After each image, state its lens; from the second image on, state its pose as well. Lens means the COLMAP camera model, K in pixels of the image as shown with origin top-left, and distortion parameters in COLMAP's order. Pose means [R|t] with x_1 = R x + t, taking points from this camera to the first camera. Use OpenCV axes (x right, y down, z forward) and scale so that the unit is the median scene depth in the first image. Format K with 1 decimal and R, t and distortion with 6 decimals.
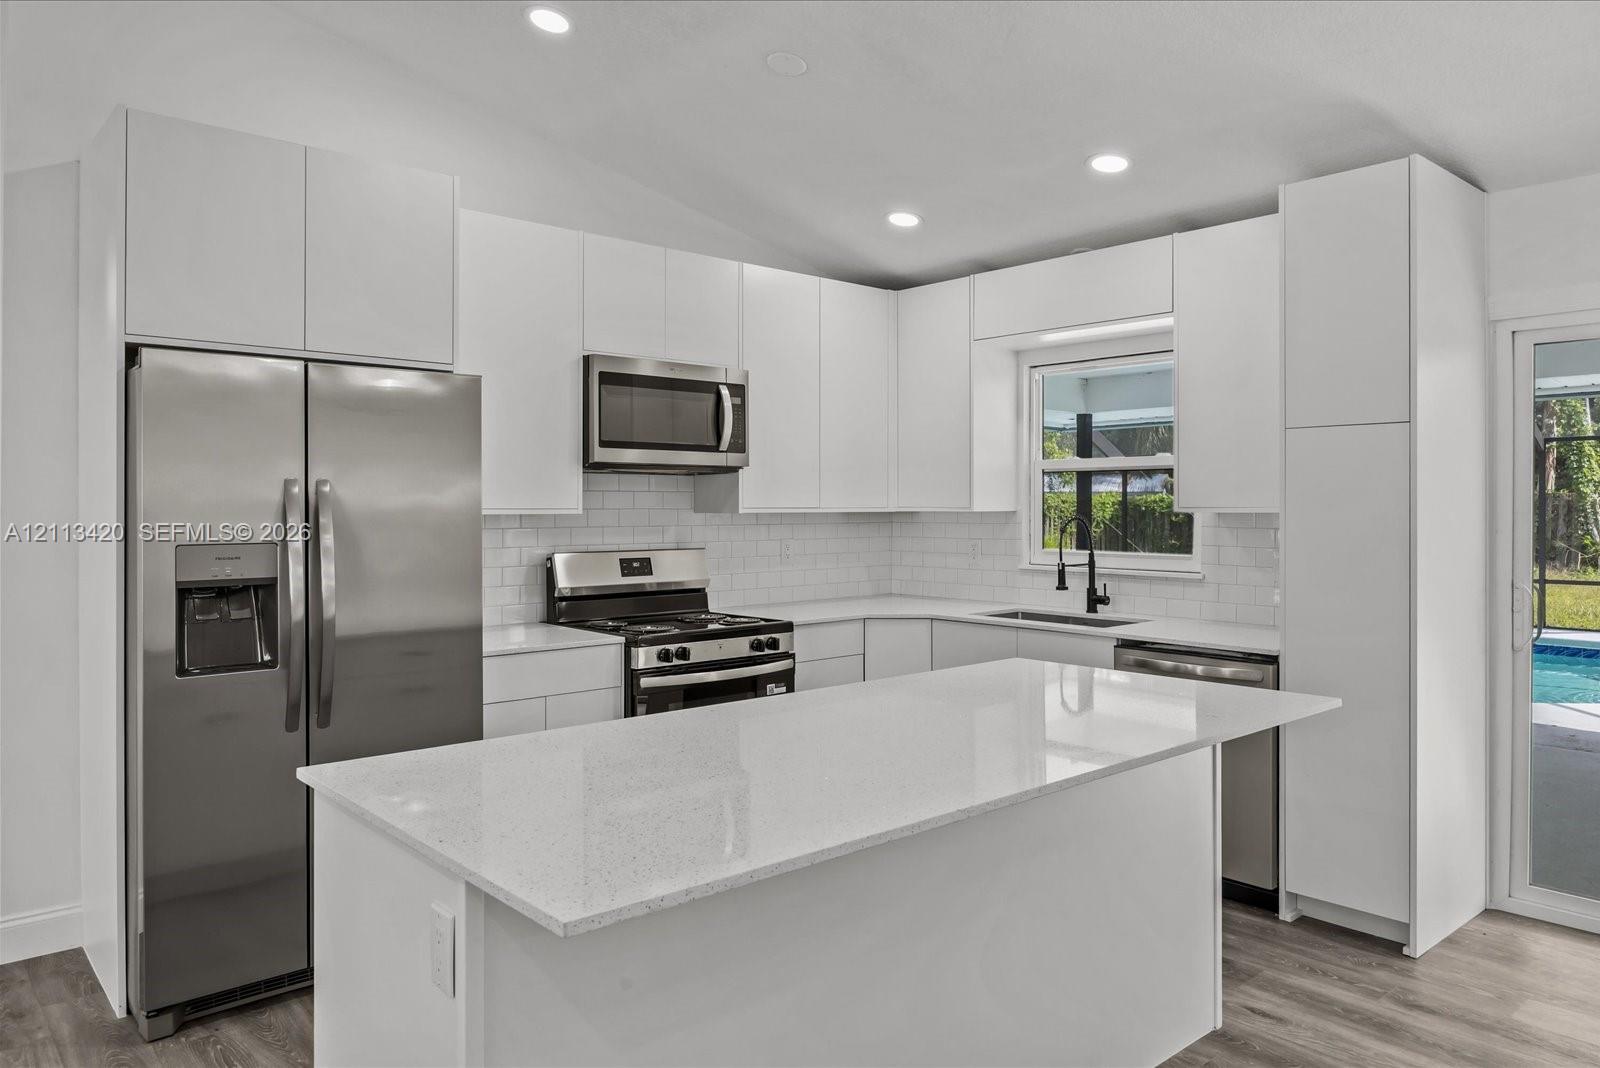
lens RADIAL K [[1077.3, 0, 800.4], [0, 1077.3, 507.9], [0, 0, 1]] dist [-0.001280, -0.000036]
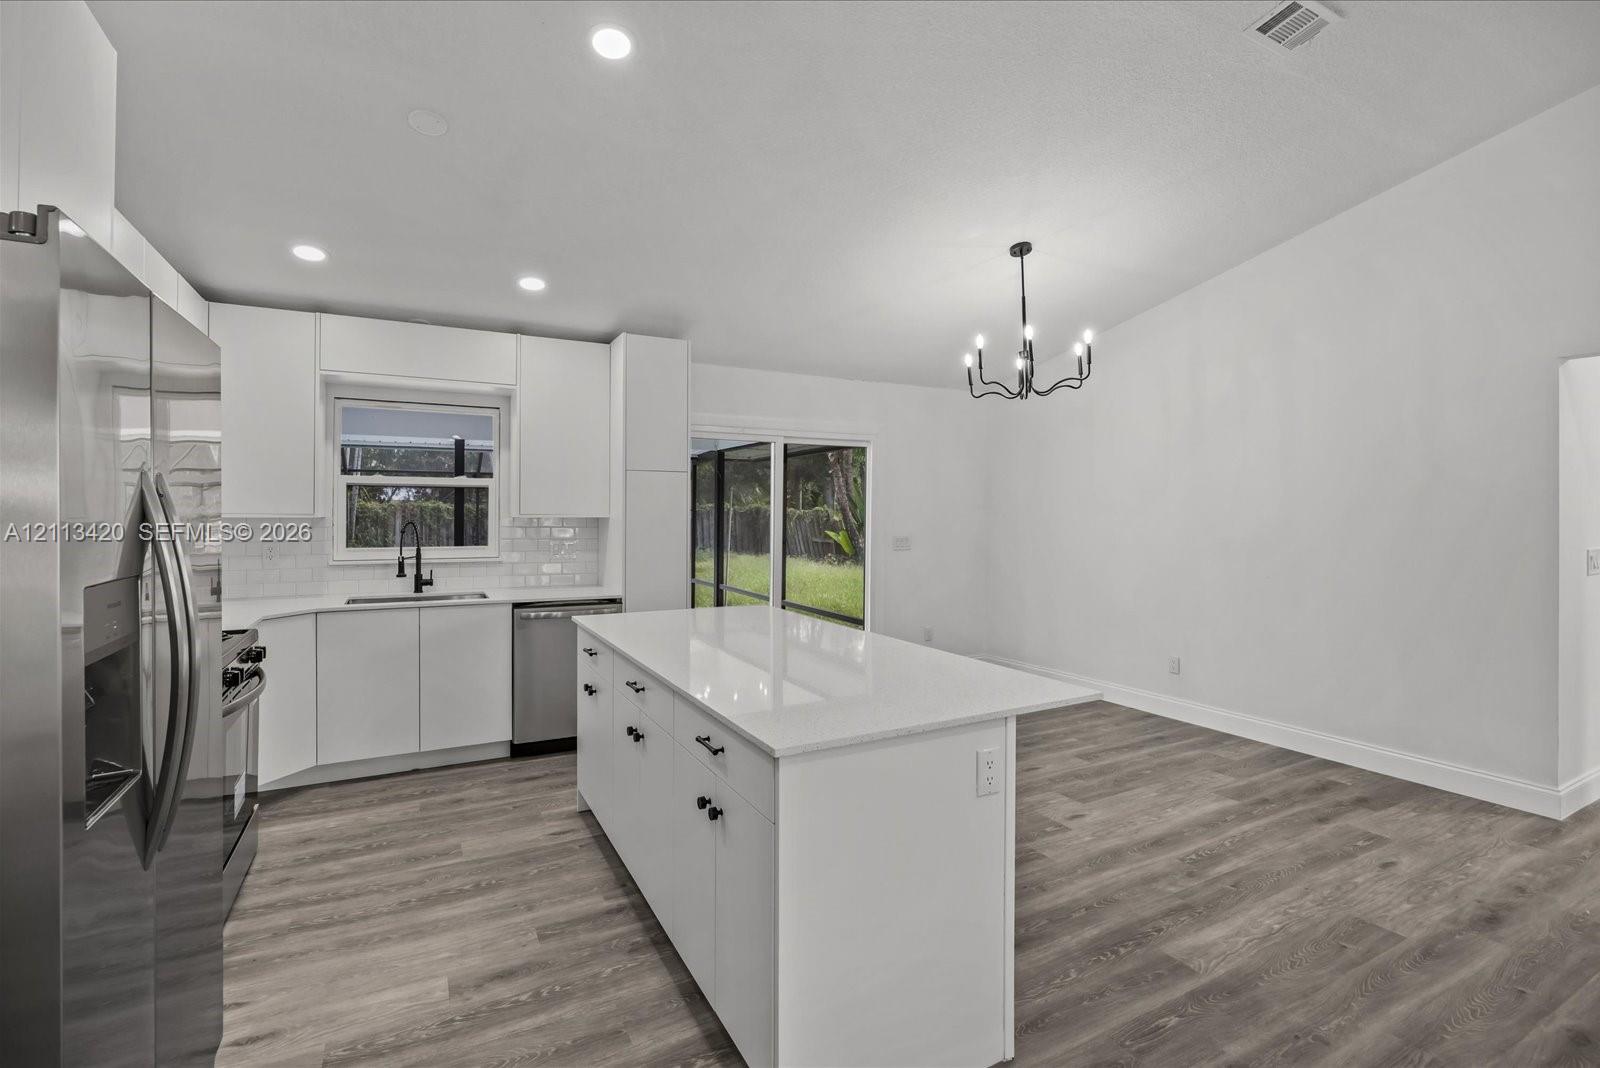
lens RADIAL K [[731.9, 0, 807.4], [0, 731.9, 511.7], [0, 0, 1]] dist [-0.014490, 0.000123]
pose [[0.227240, 0.002768, 0.973835, -0.524898], [-0.000752, 0.999996, -0.002667, -0.001233], [-0.973838, -0.000127, 0.227242, 0.342786]]
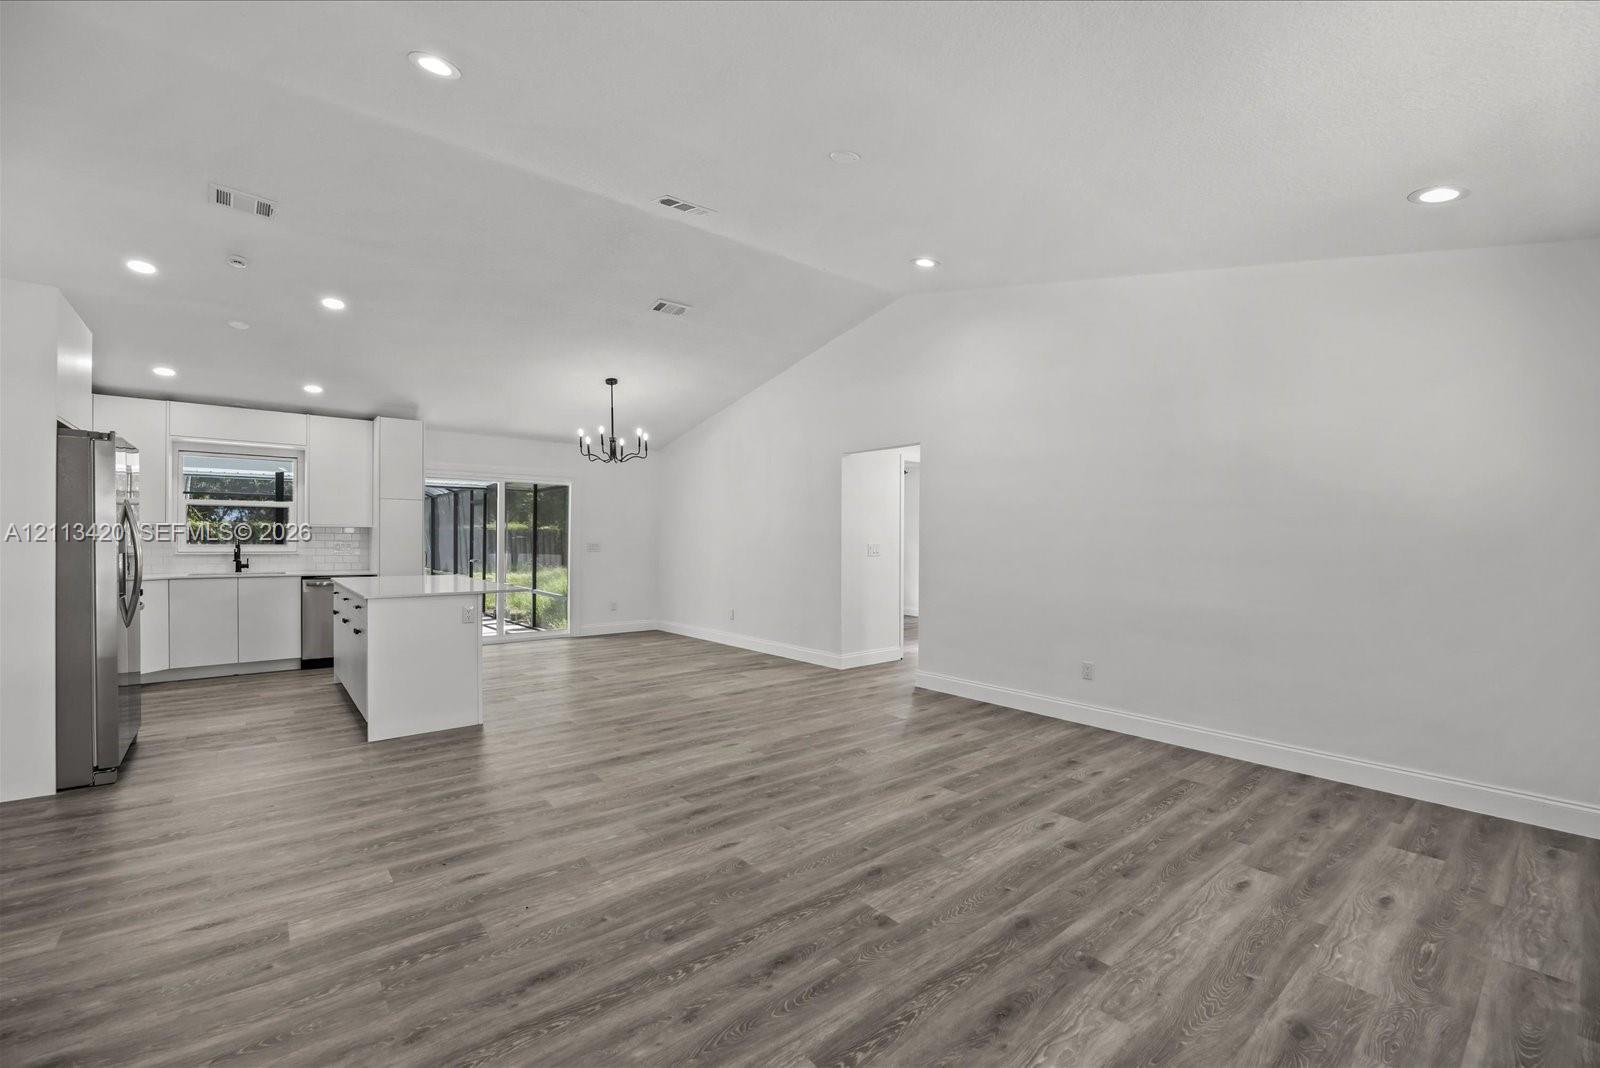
lens RADIAL K [[668.1, 0, 801.2], [0, 668.1, 538.5], [0, 0, 1]] dist [-0.010410, 0.000157]
pose [[0.031893, 0.000421, 0.999491, -1.079136], [-0.004791, 0.999988, -0.000268, 0.025724], [-0.999480, -0.004780, 0.031894, -0.182536]]
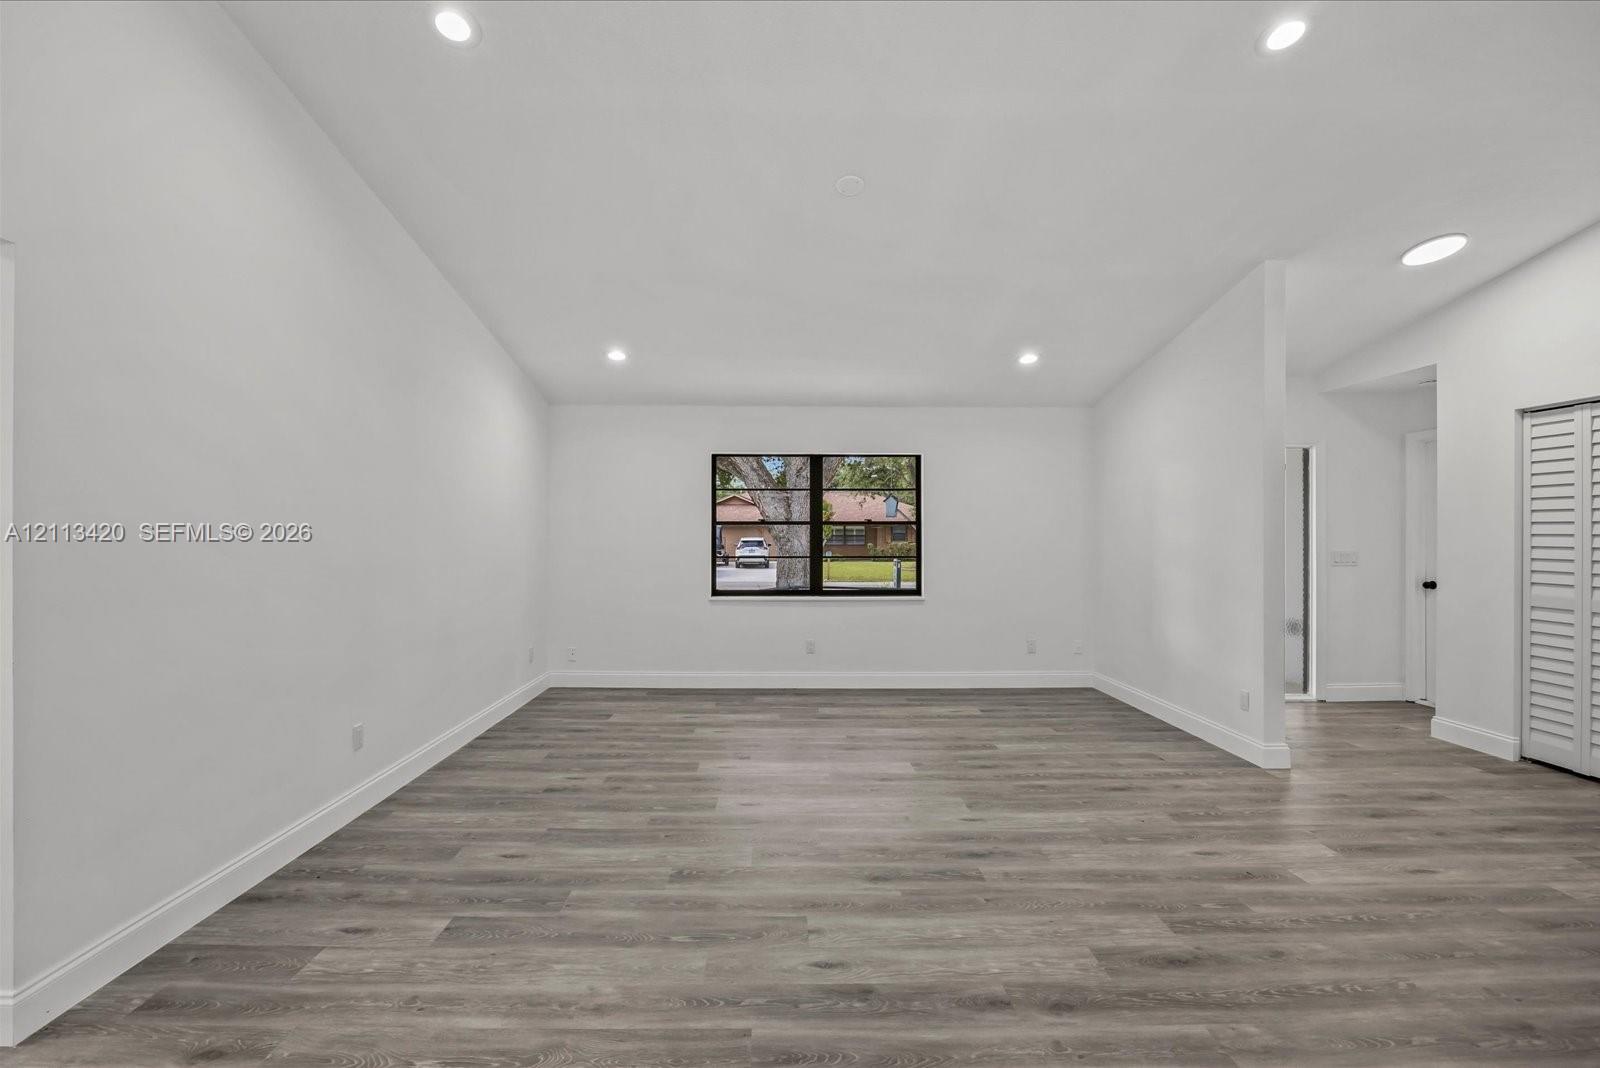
lens RADIAL K [[697.7, 0, 783.7], [0, 697.7, 537.7], [0, 0, 1]] dist [-0.001103, 0.000005]
pose [[-0.655524, 0.003053, -0.755168, 0.196567], [-0.002738, 0.999976, 0.006420, 0.009236], [0.755169, 0.006276, -0.655500, 0.227321]]
